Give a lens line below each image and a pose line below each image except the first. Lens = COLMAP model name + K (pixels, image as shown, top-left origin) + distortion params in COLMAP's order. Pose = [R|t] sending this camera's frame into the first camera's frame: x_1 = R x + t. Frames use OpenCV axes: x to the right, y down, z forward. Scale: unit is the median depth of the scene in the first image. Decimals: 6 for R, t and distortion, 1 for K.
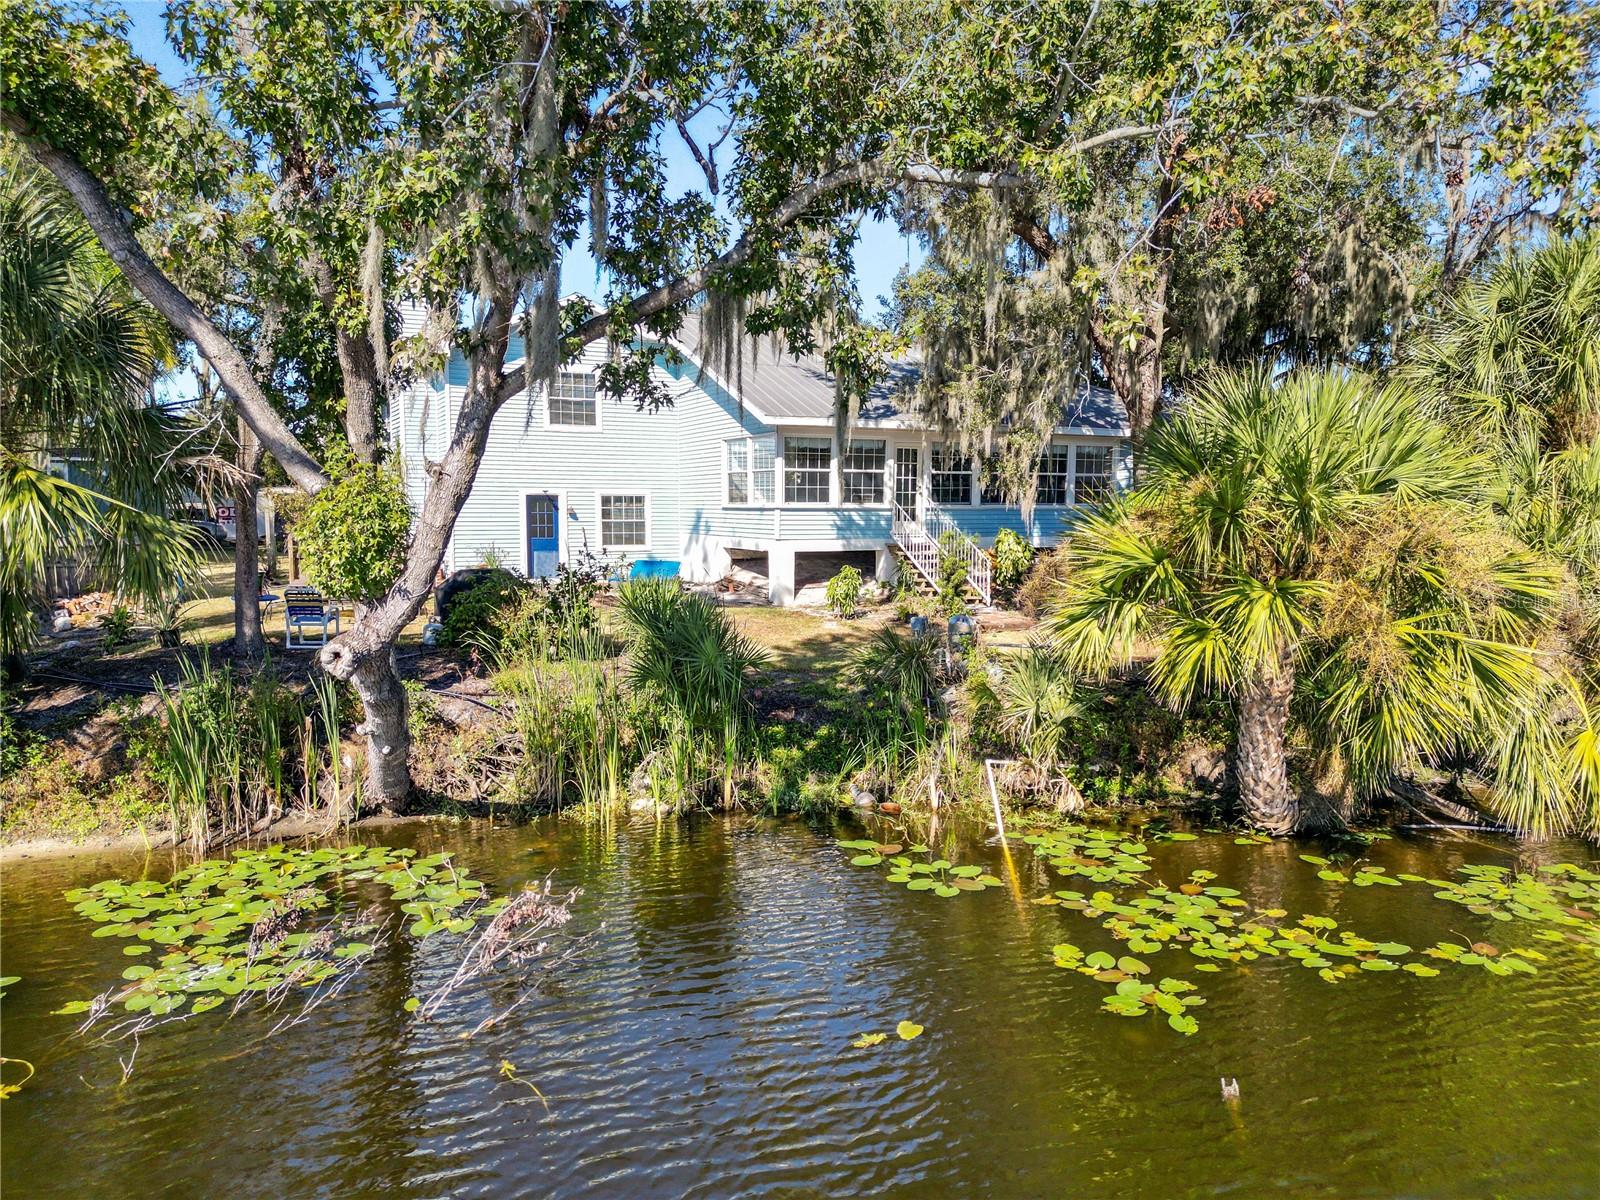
lens RADIAL K [[1119.0, 0, 806.8], [0, 1119.0, 604.3], [0, 0, 1]] dist [0.048586, -0.027499]
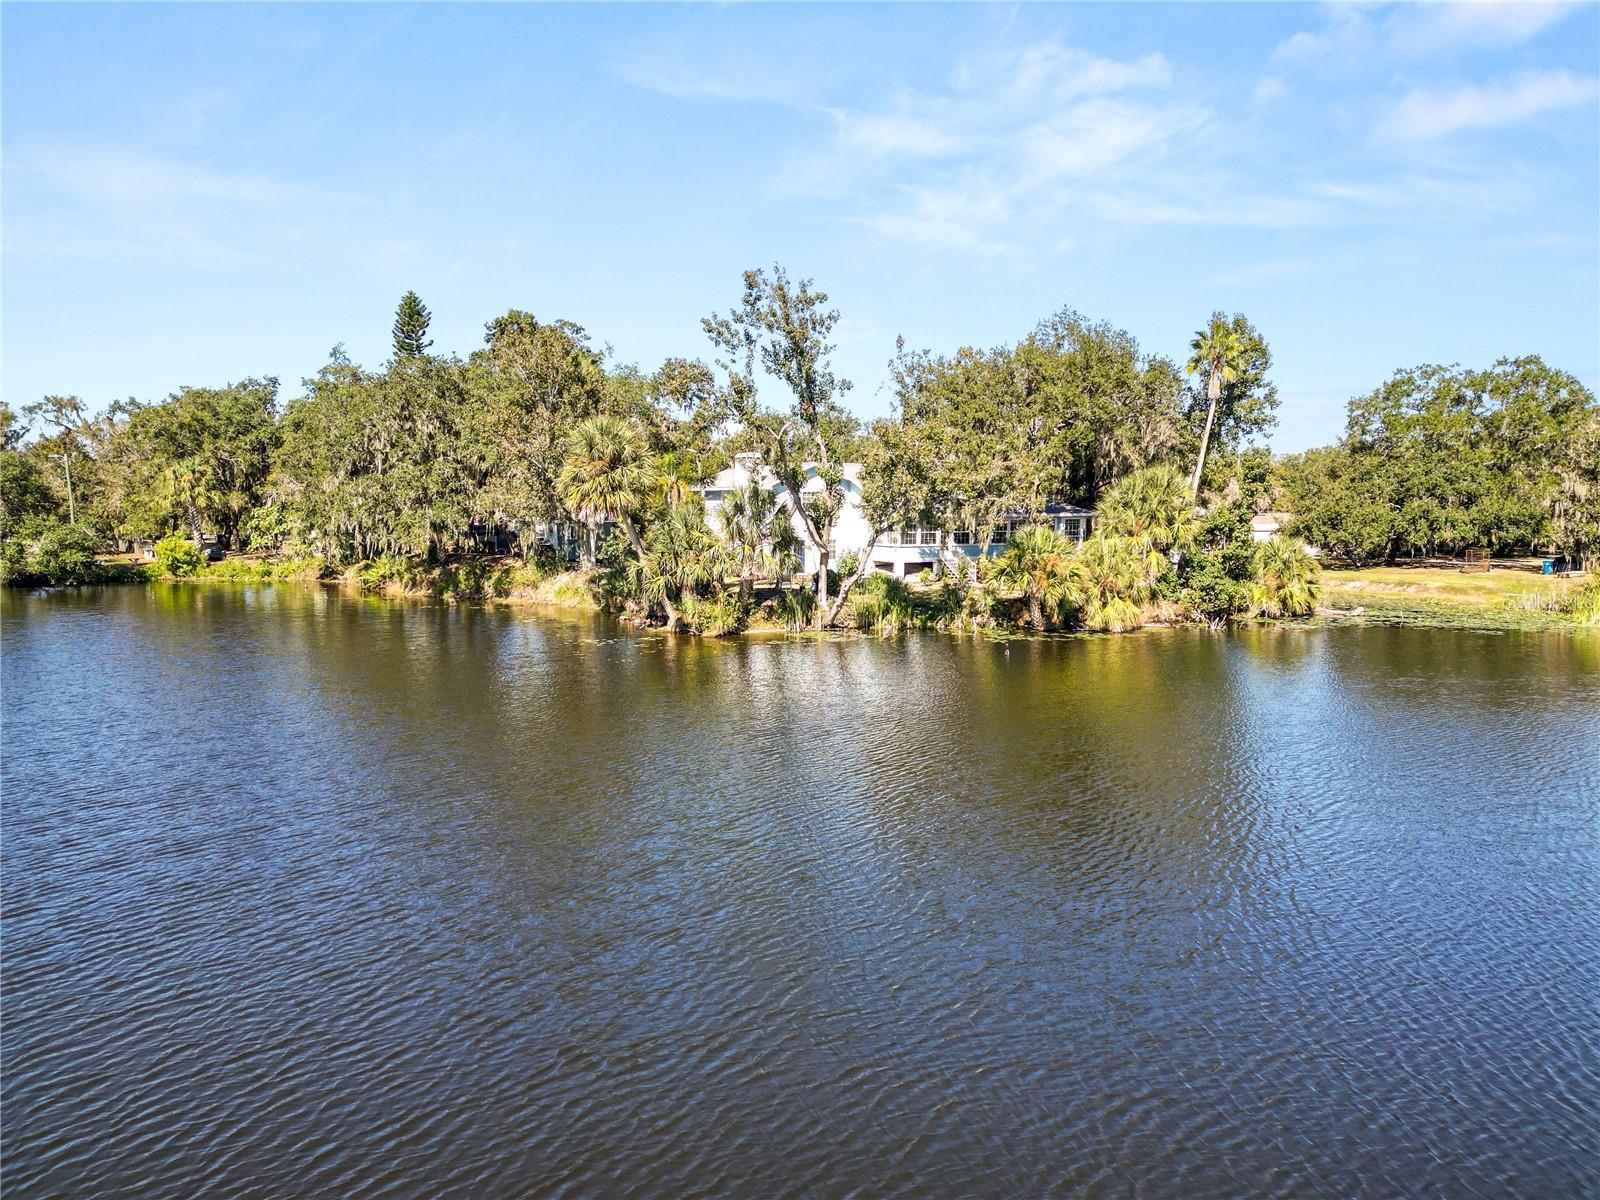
lens RADIAL K [[1119.0, 0, 797.0], [0, 1119.0, 613.2], [0, 0, 1]] dist [0.048586, -0.027499]
pose [[0.999982, -0.001229, -0.005887, -0.406091], [0.001281, 0.999960, 0.008908, 0.082405], [0.005876, -0.008915, 0.999943, -2.743815]]
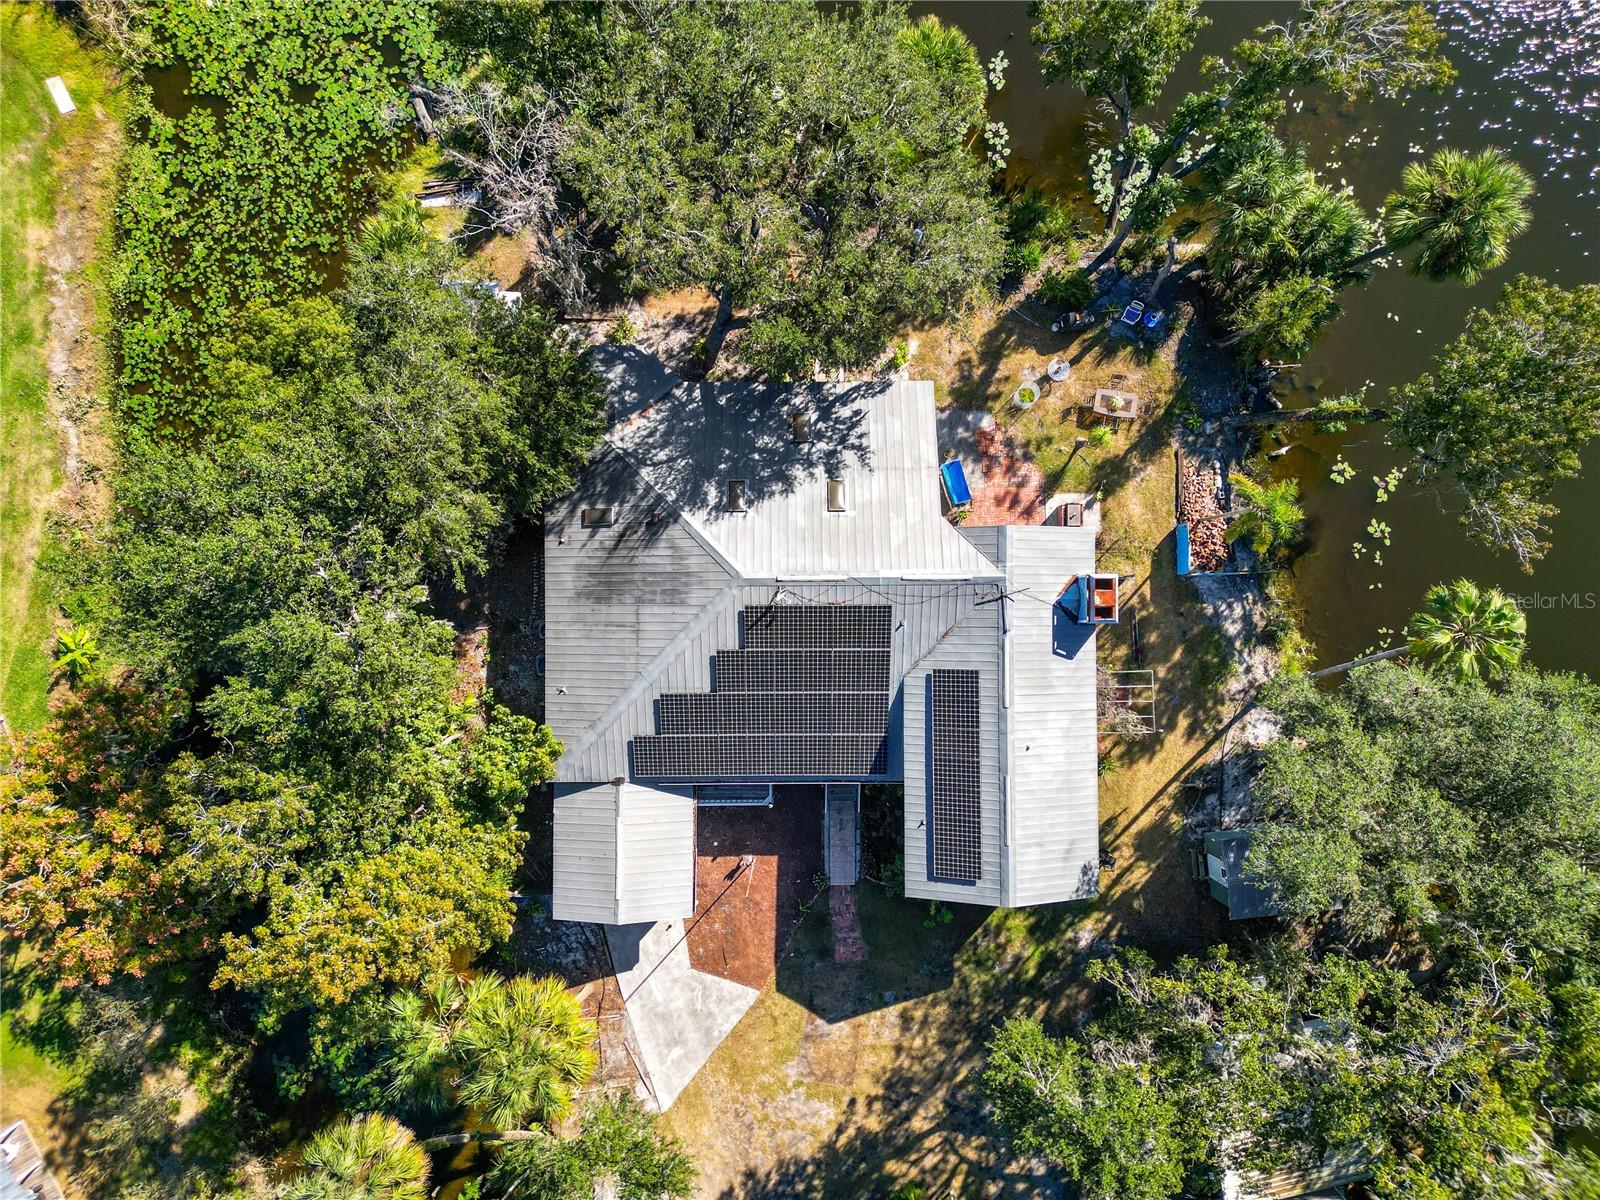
lens RADIAL K [[1119.0, 0, 796.2], [0, 1119.0, 599.7], [0, 0, 1]] dist [0.048586, -0.027499]
pose [[-0.896706, -0.442624, 0.001378, 0.008370], [0.029773, -0.057209, 0.997918, -3.129029], [-0.441624, 0.894881, 0.064478, 1.974859]]
